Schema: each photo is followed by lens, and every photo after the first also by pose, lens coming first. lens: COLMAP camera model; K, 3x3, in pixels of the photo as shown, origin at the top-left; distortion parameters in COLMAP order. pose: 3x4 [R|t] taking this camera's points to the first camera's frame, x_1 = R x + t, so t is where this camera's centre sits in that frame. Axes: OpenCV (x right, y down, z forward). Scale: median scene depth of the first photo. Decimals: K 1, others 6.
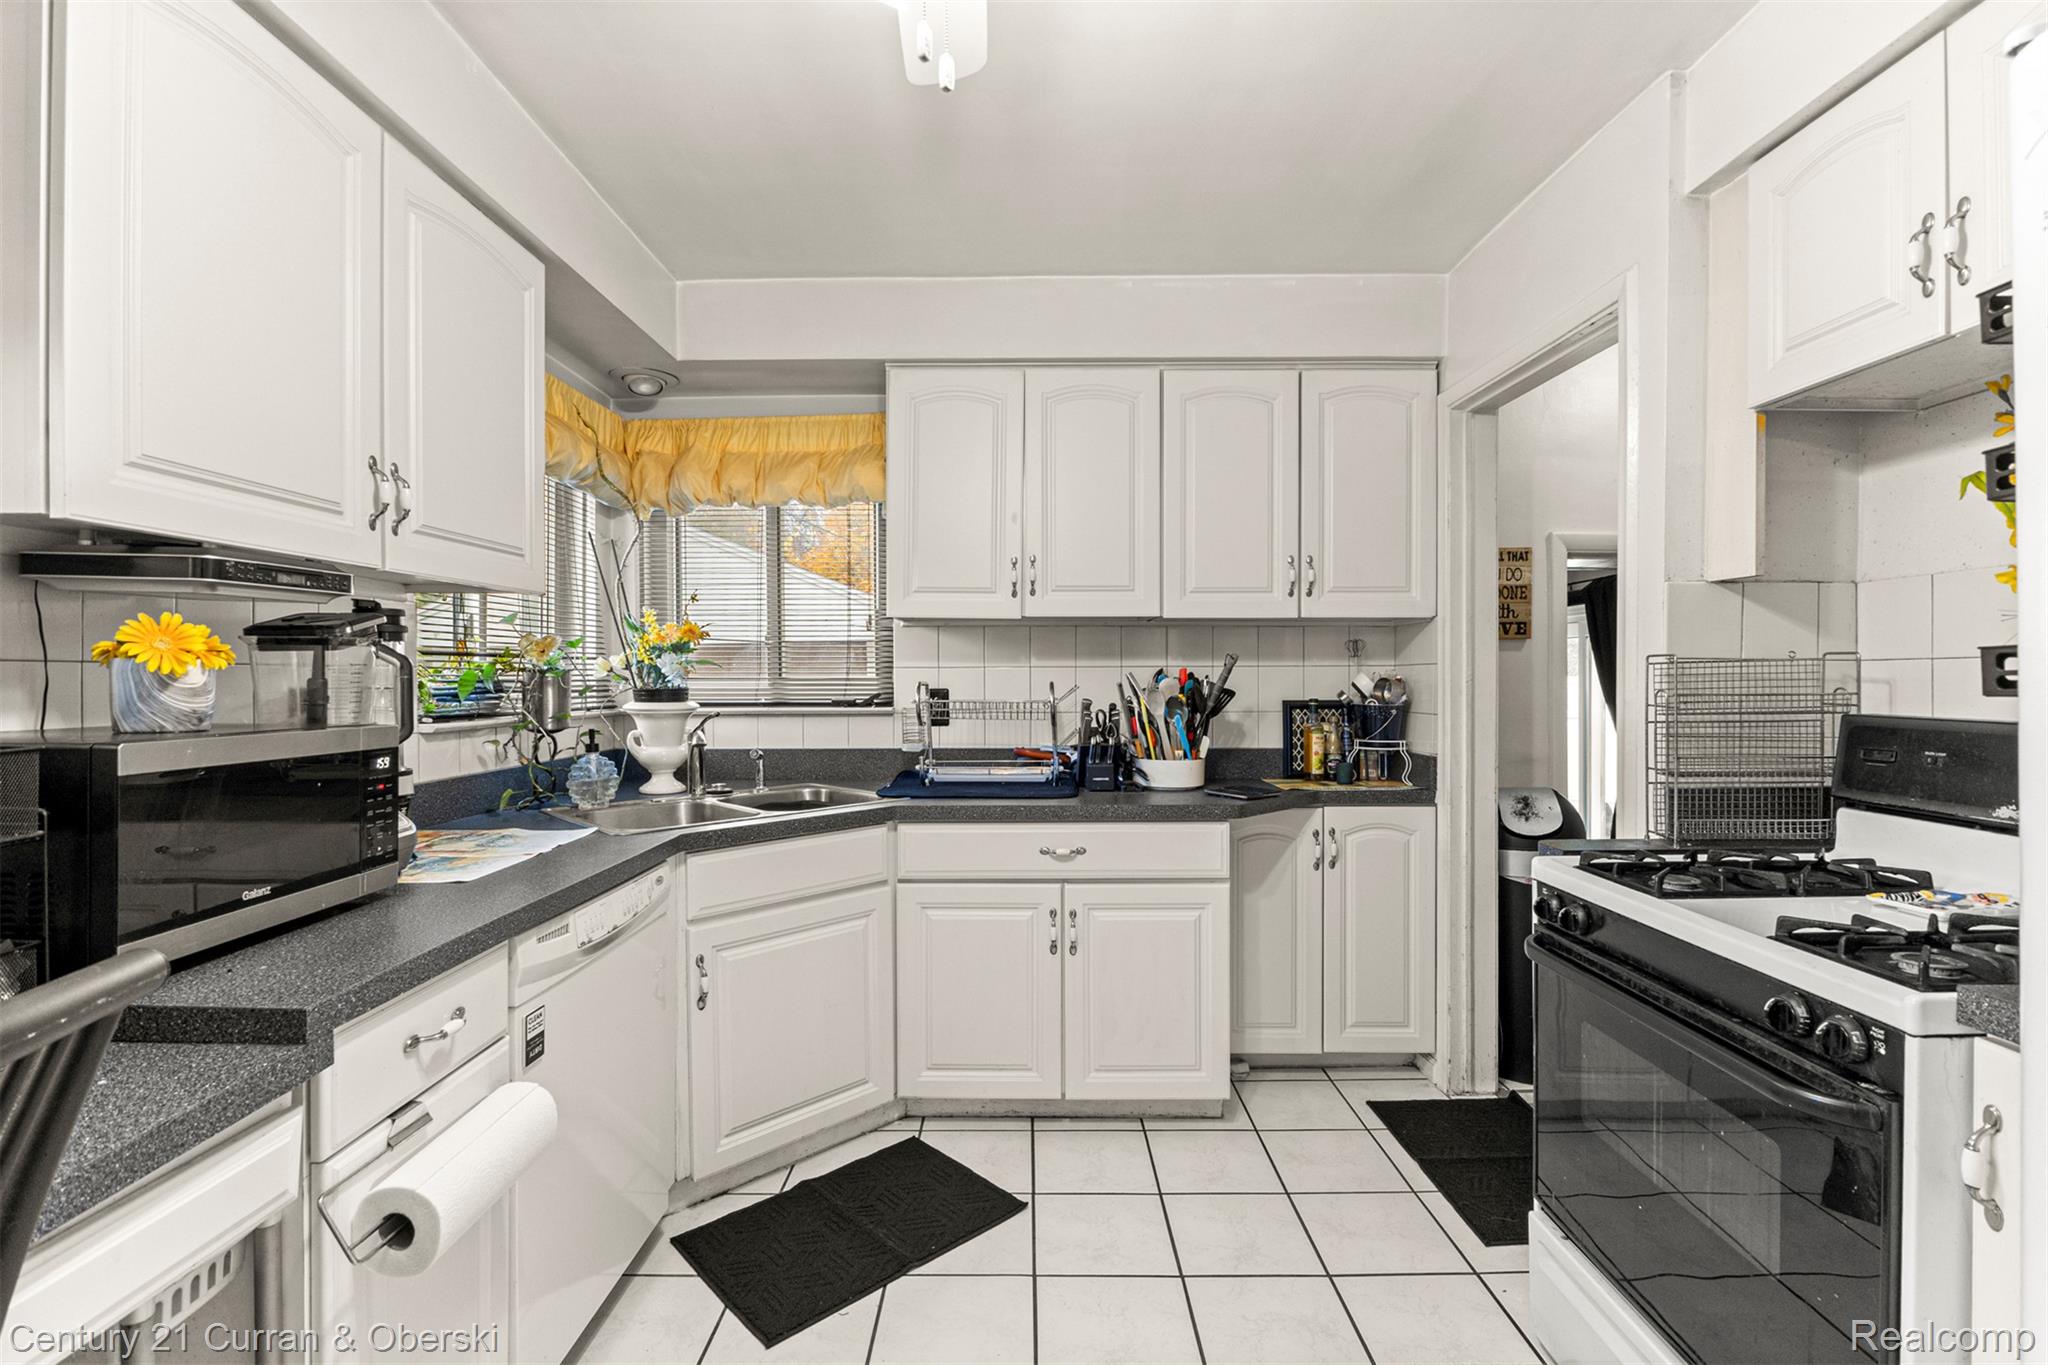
lens RADIAL K [[918.2, 0, 1024.0], [0, 918.2, 682.5], [0, 0, 1]] dist [-0.005022, -0.000696]
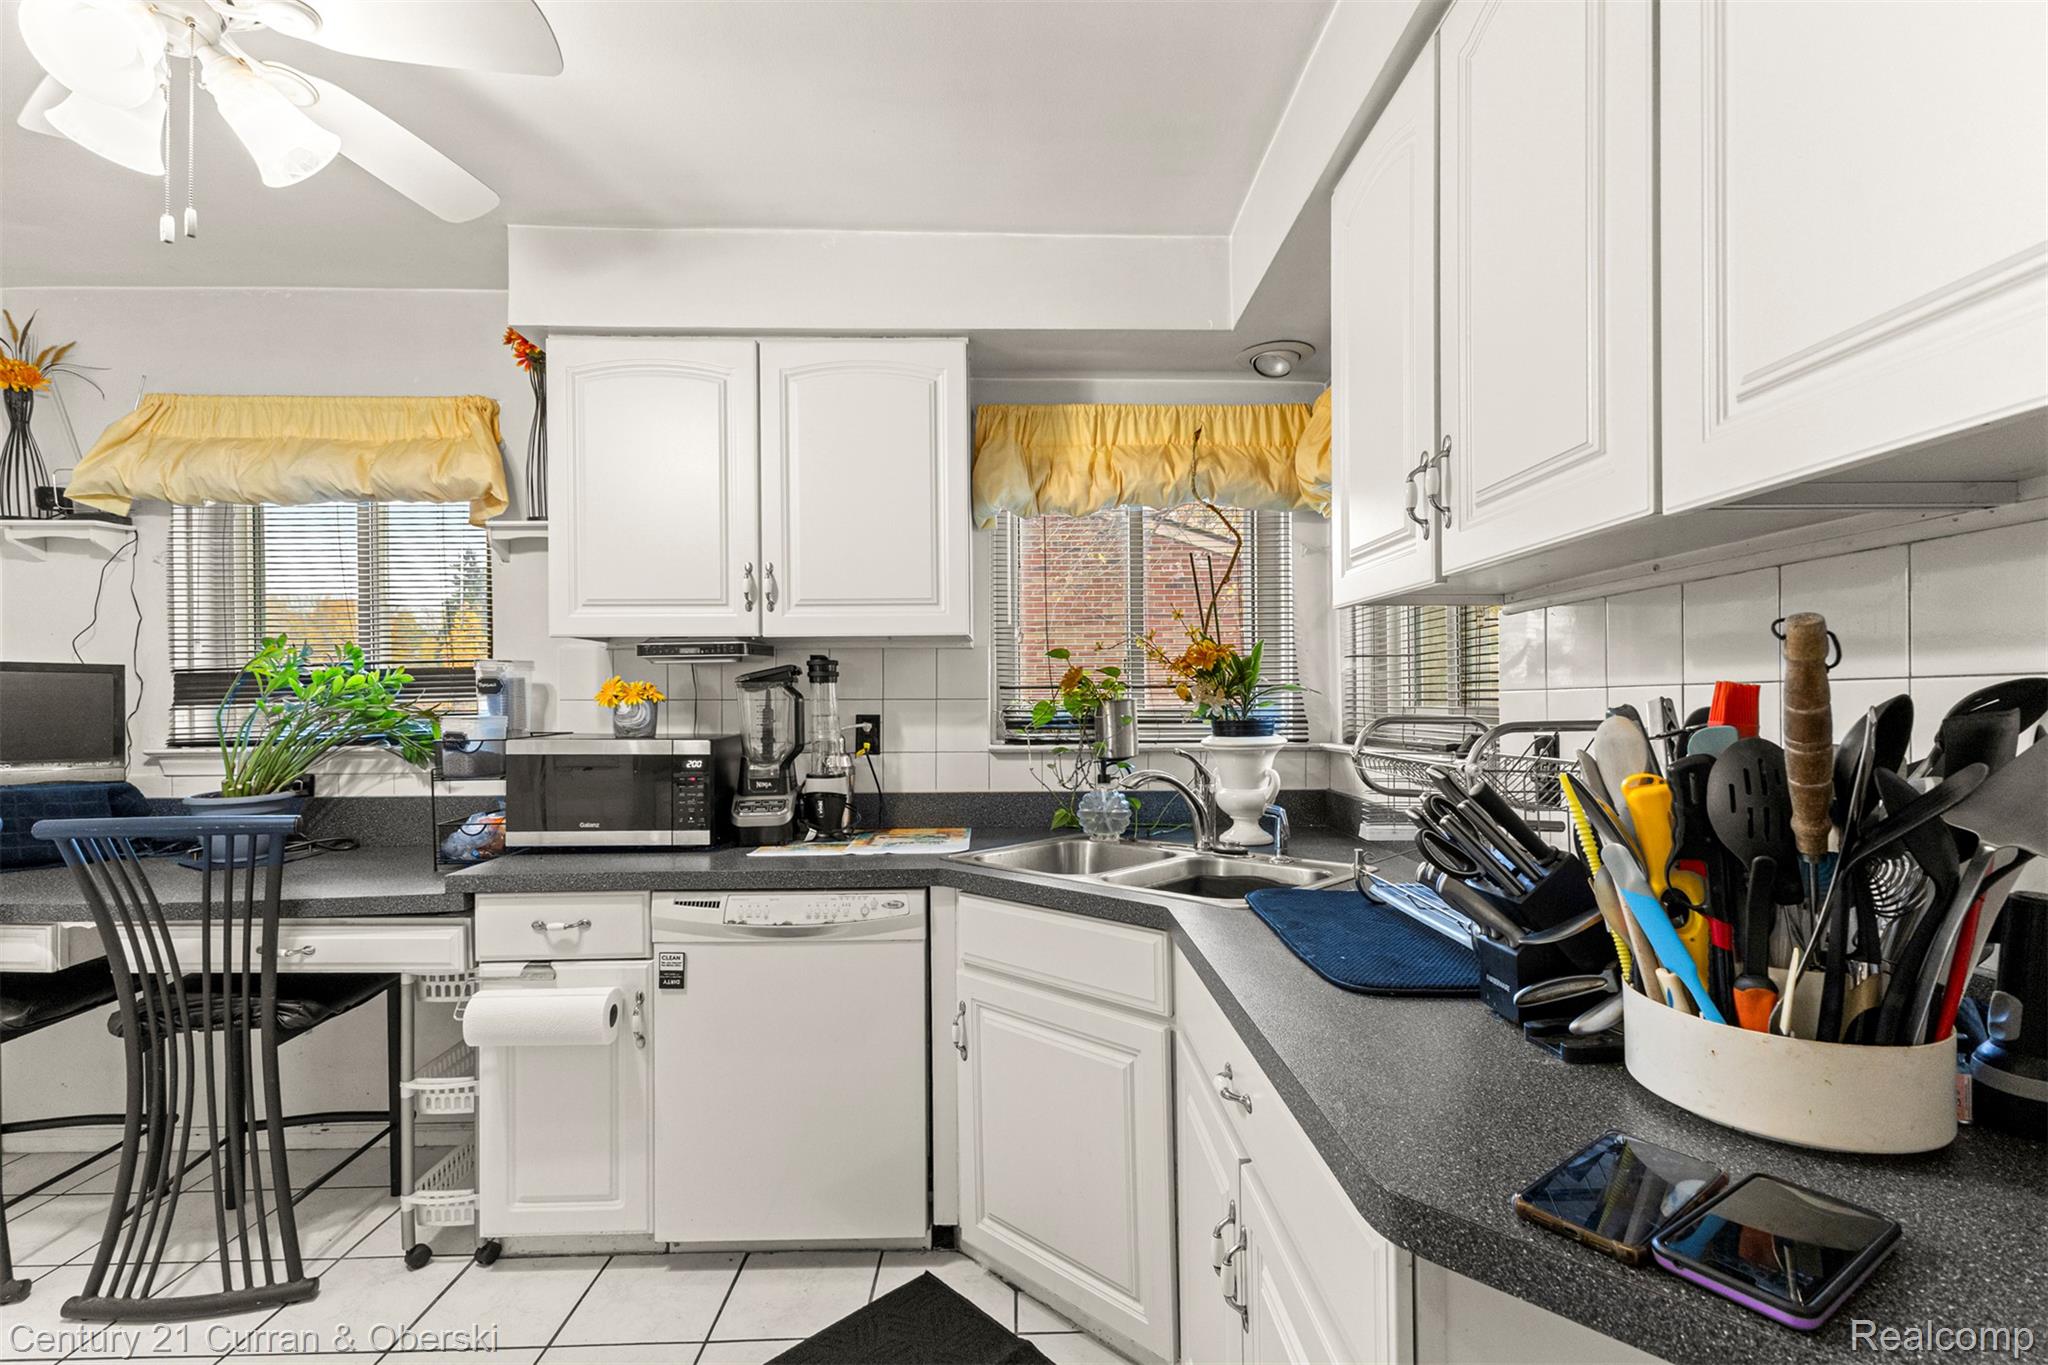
lens RADIAL K [[925.7, 0, 1038.9], [0, 925.7, 707.5], [0, 0, 1]] dist [0.015899, -0.003537]
pose [[0.024519, 0.003660, -0.999693, 0.496216], [-0.001943, 0.999992, 0.003614, -0.007975], [0.999697, 0.001854, 0.024526, 0.868518]]
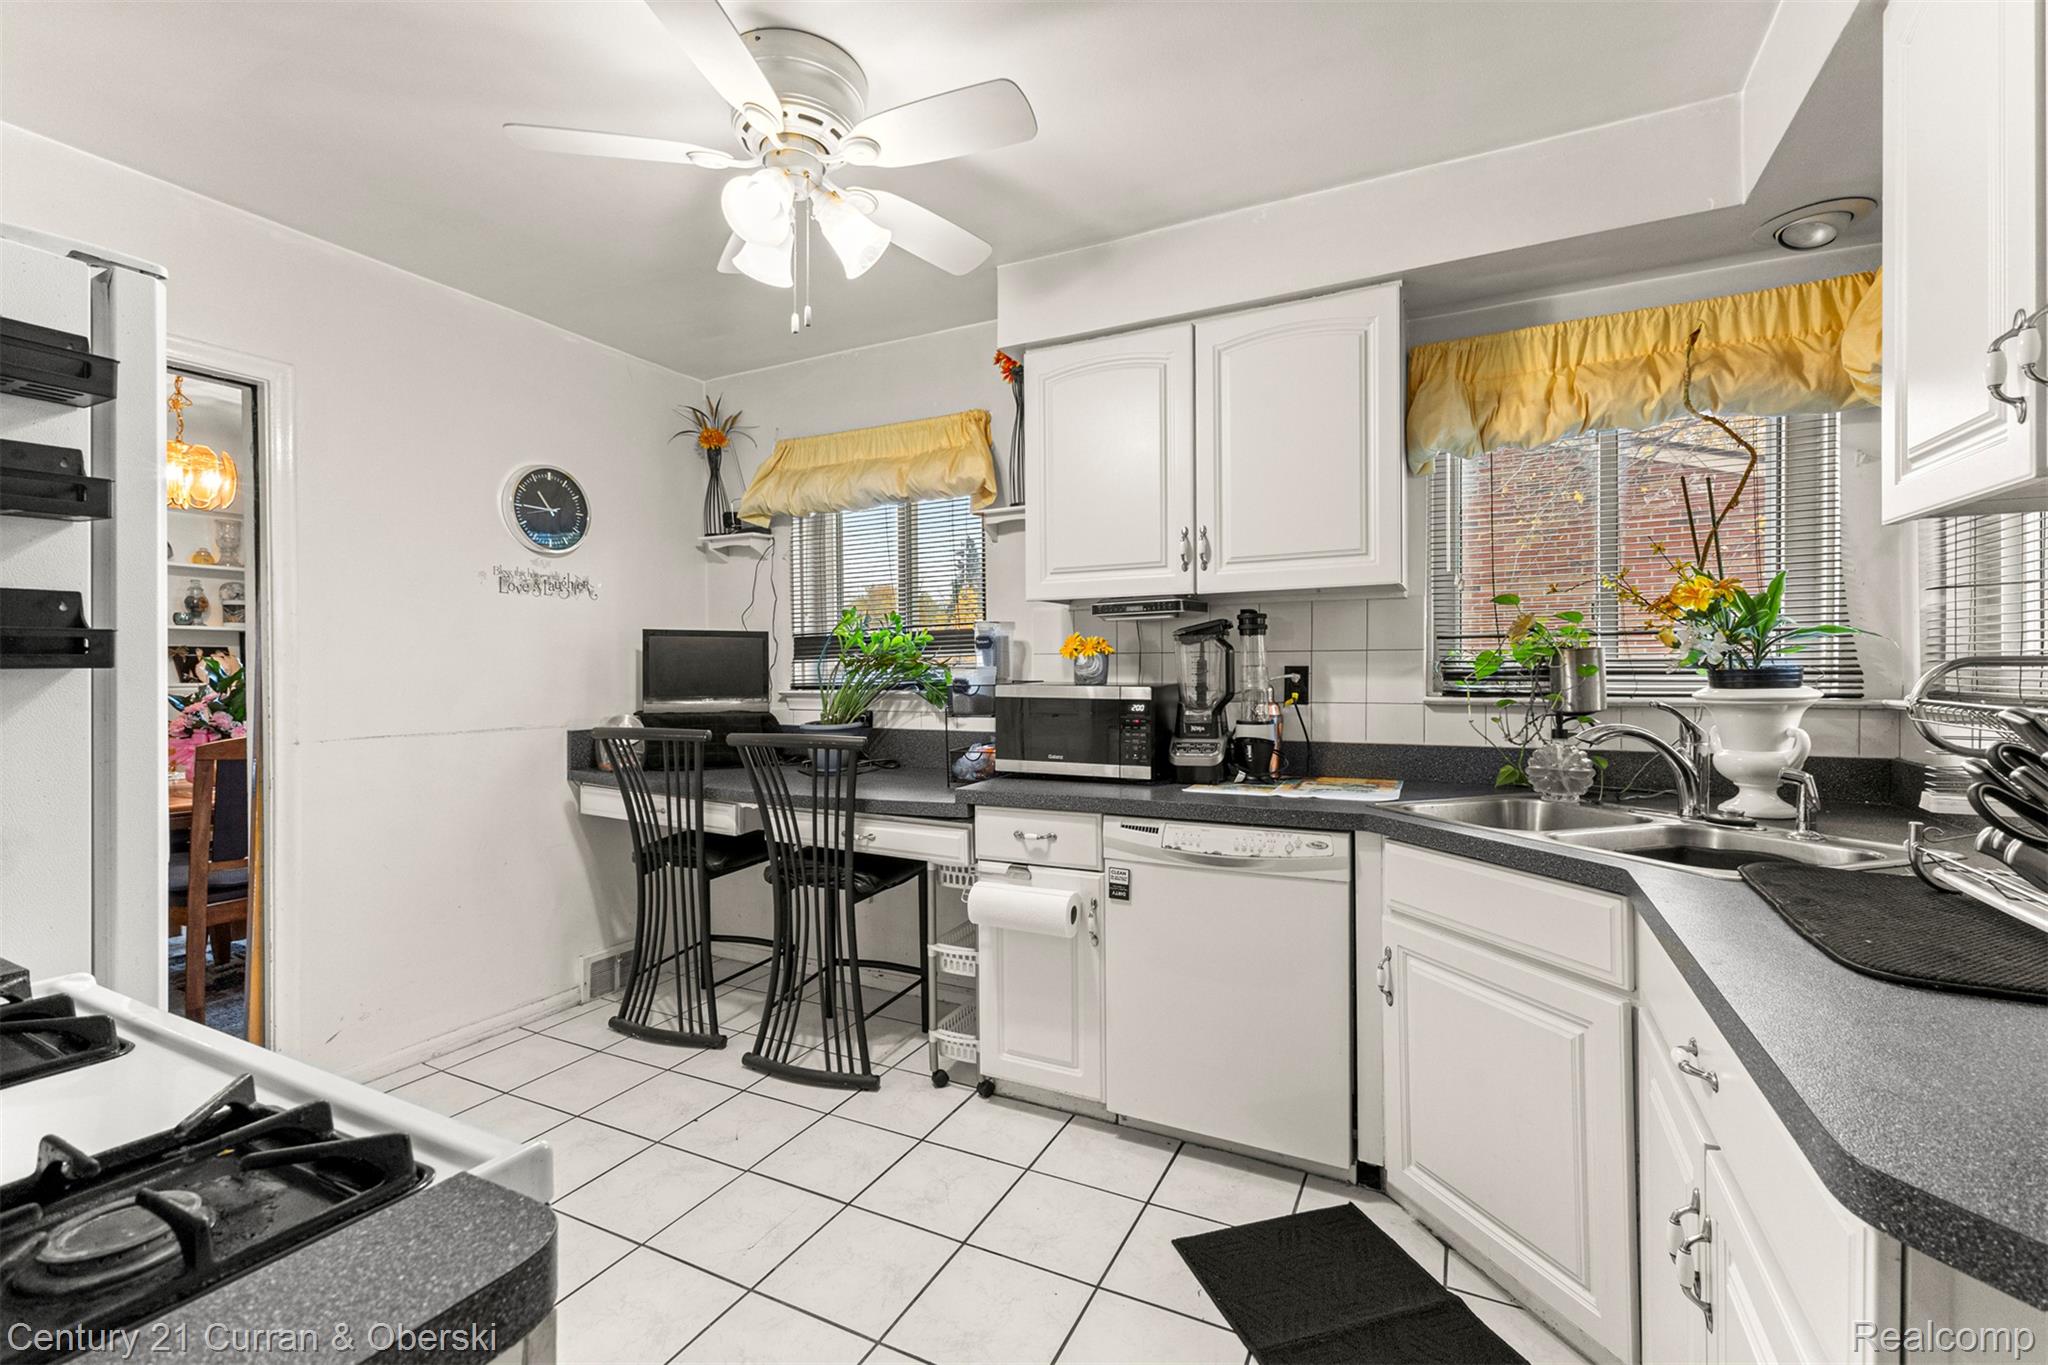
lens RADIAL K [[898.4, 0, 1021.6], [0, 898.4, 688.4], [0, 0, 1]] dist [0.011613, 0.000658]
pose [[-0.449027, 0.023091, -0.893220, 0.532611], [0.001248, 0.999681, 0.025216, 0.003708], [0.893517, 0.010208, -0.448913, 0.886829]]
